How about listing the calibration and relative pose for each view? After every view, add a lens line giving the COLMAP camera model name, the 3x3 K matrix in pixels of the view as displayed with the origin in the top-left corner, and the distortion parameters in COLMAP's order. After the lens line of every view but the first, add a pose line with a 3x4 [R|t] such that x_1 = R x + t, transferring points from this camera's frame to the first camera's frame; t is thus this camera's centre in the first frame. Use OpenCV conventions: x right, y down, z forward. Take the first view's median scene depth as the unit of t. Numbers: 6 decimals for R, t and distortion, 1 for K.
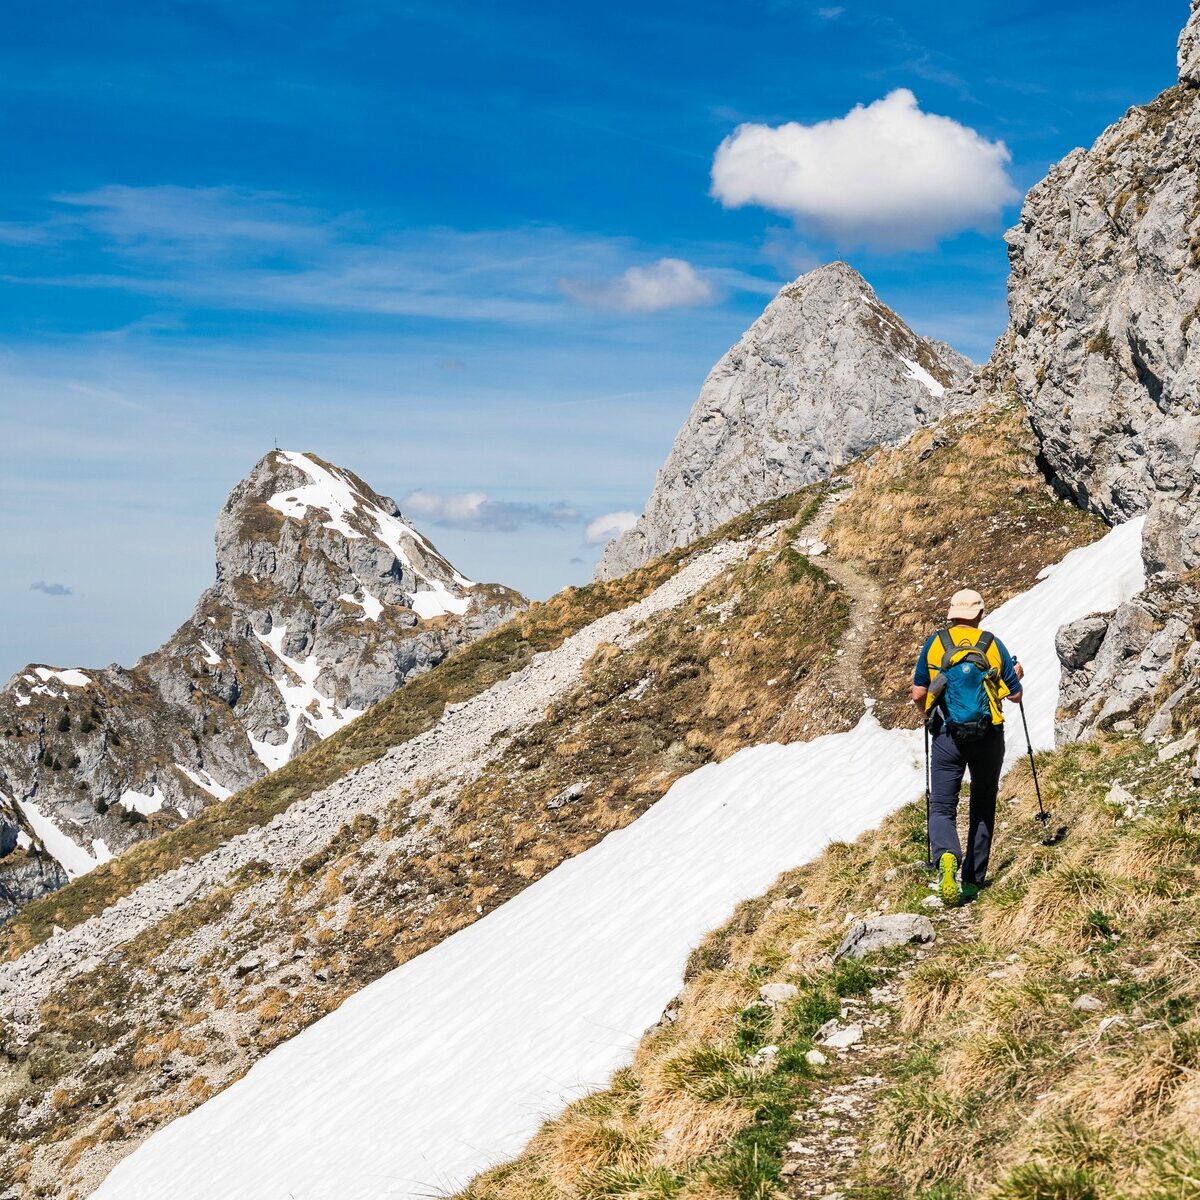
lens RADIAL K [[2828.6, 0, 606.3], [0, 2828.6, 599.0], [0, 0, 1]] dist [0.156157, 0.000000]
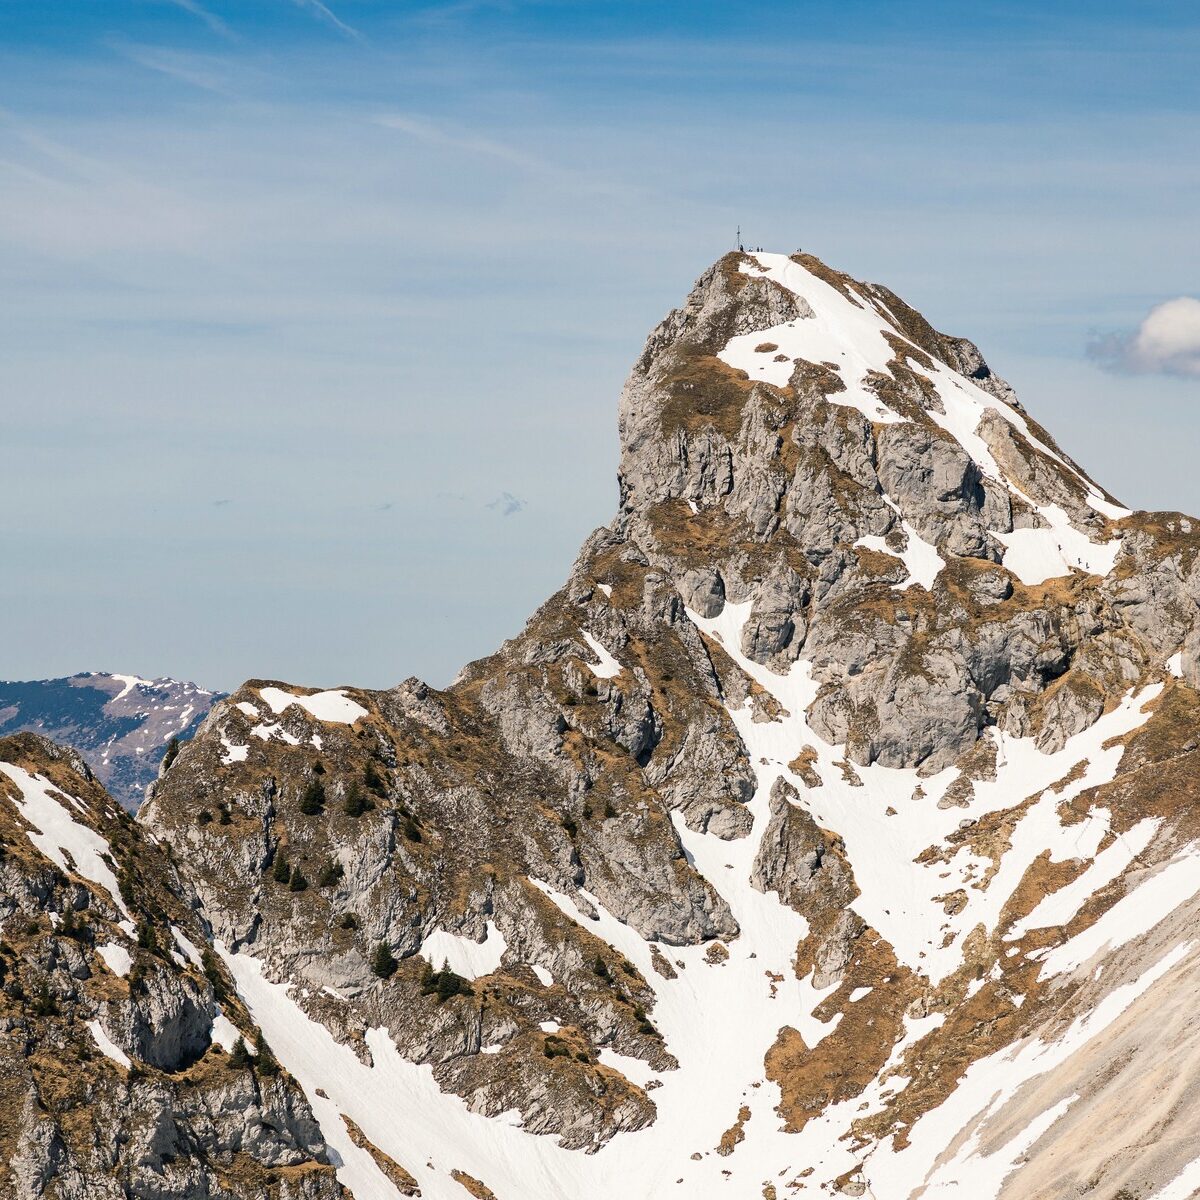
lens RADIAL K [[5185.9, 0, 602.2], [0, 5185.9, 597.6], [0, 0, 1]] dist [0.463193, 0.000000]
pose [[0.986976, -0.004938, -0.160793, 0.009442], [0.007680, 0.999835, 0.016434, -0.006501], [0.160685, -0.017455, 0.986851, 0.085882]]
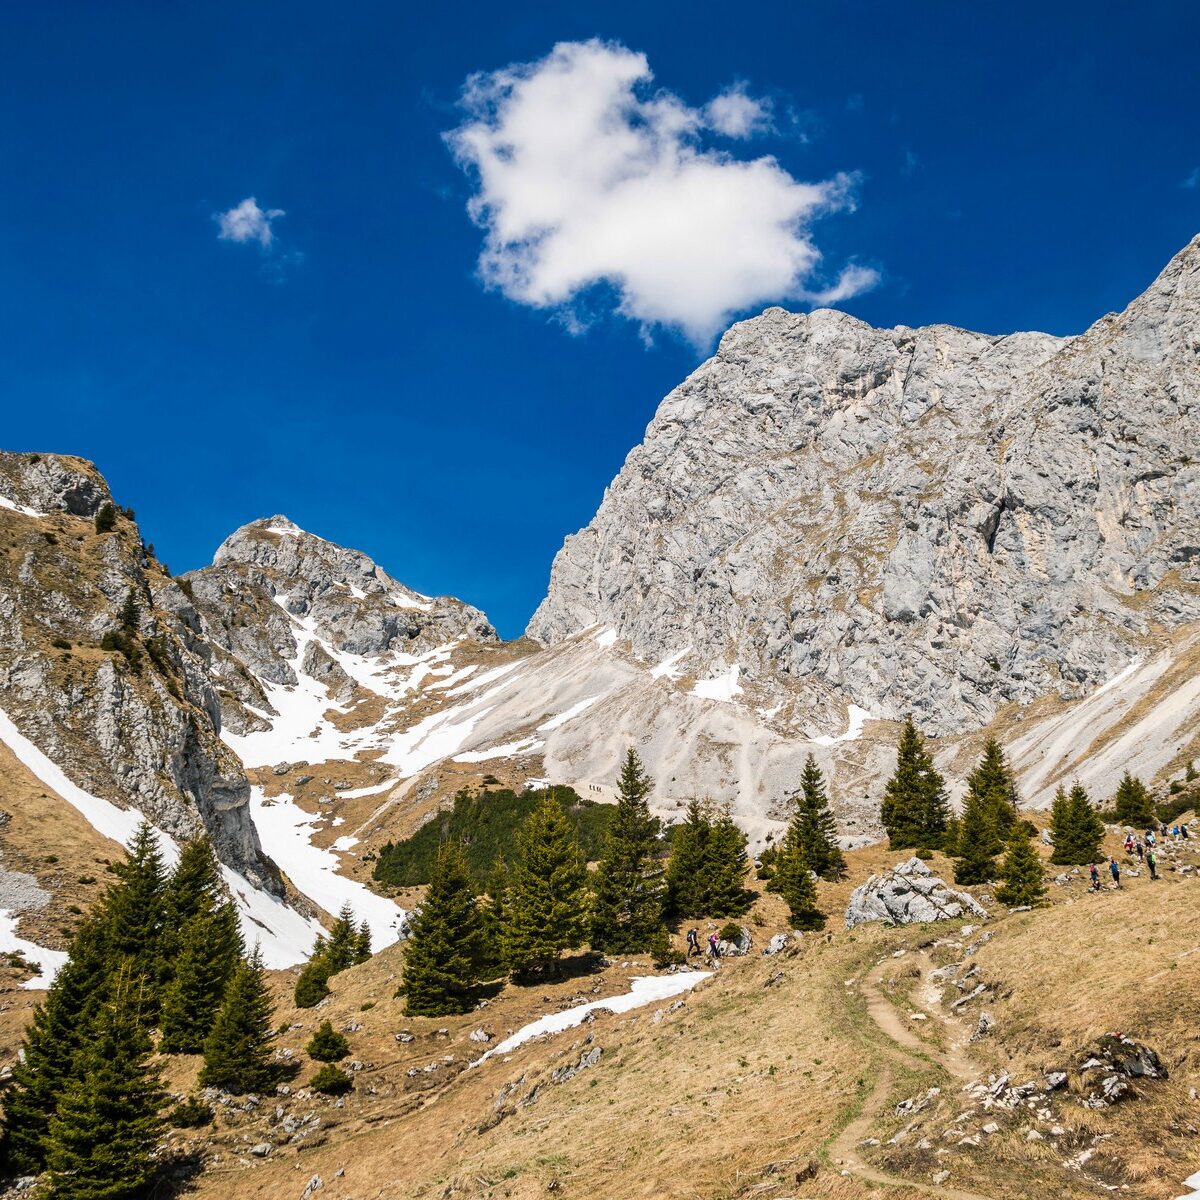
lens RADIAL K [[1213.2, 0, 610.4], [0, 1213.2, 595.6], [0, 0, 1]] dist [-0.034476, 0.000000]
pose [[0.954616, 0.101099, 0.280157, -0.128674], [0.000681, 0.939885, -0.341492, 0.187794], [-0.297840, 0.326184, 0.897160, 0.513860]]
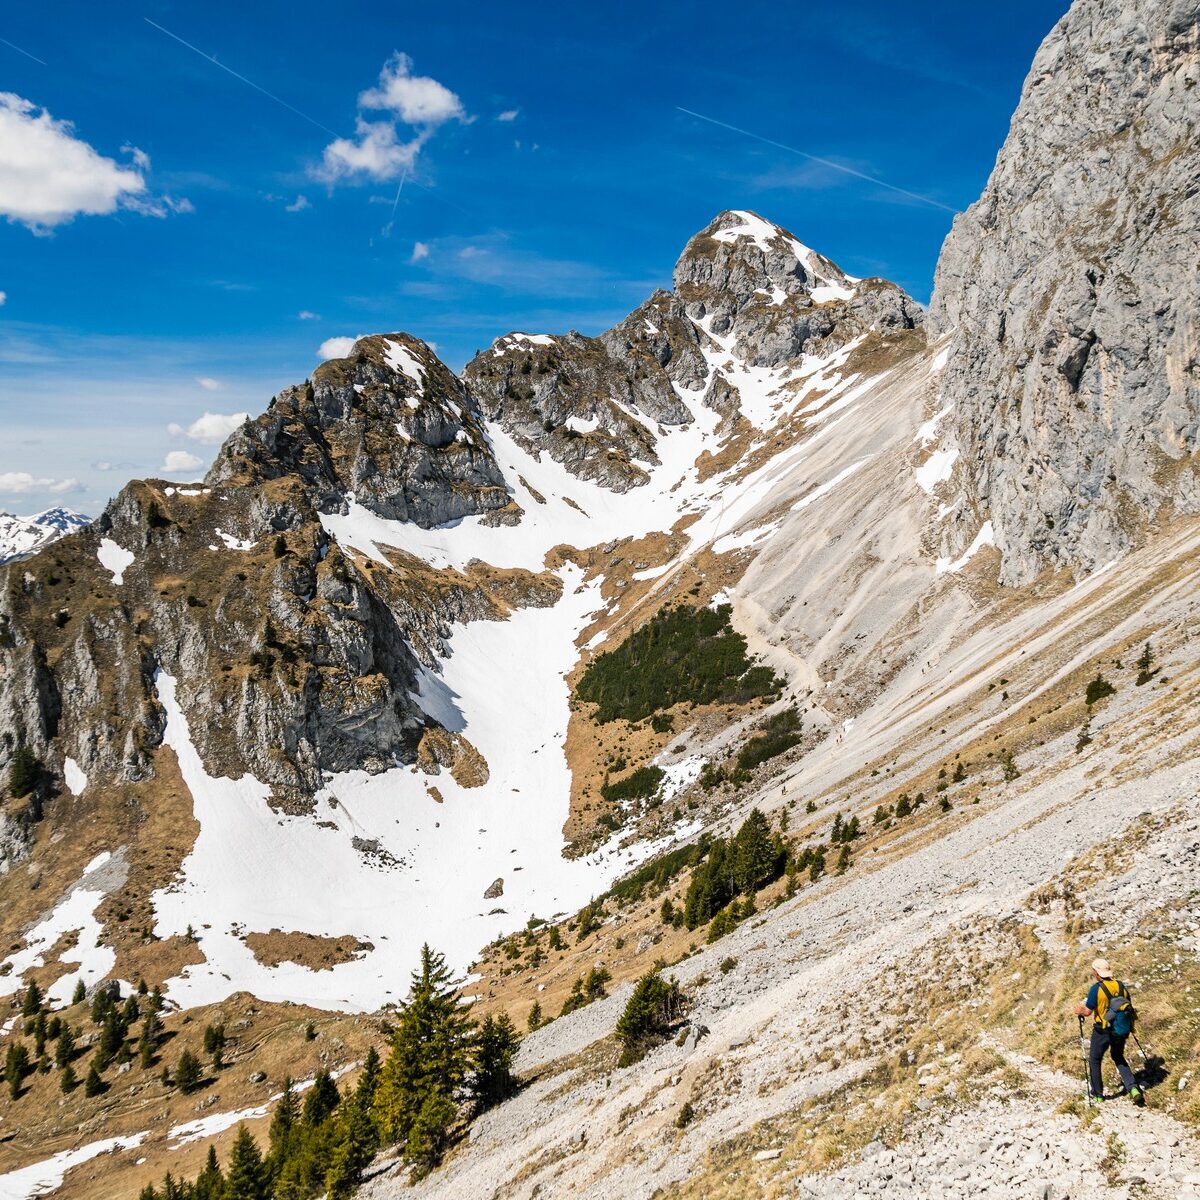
lens RADIAL K [[1213.2, 0, 609.4], [0, 1213.2, 601.9], [0, 0, 1]] dist [-0.034476, 0.000000]
pose [[0.941927, 0.005866, -0.335766, 0.034972], [0.023558, 0.996230, 0.083490, 0.099362], [0.334990, -0.086552, 0.938238, 0.439377]]
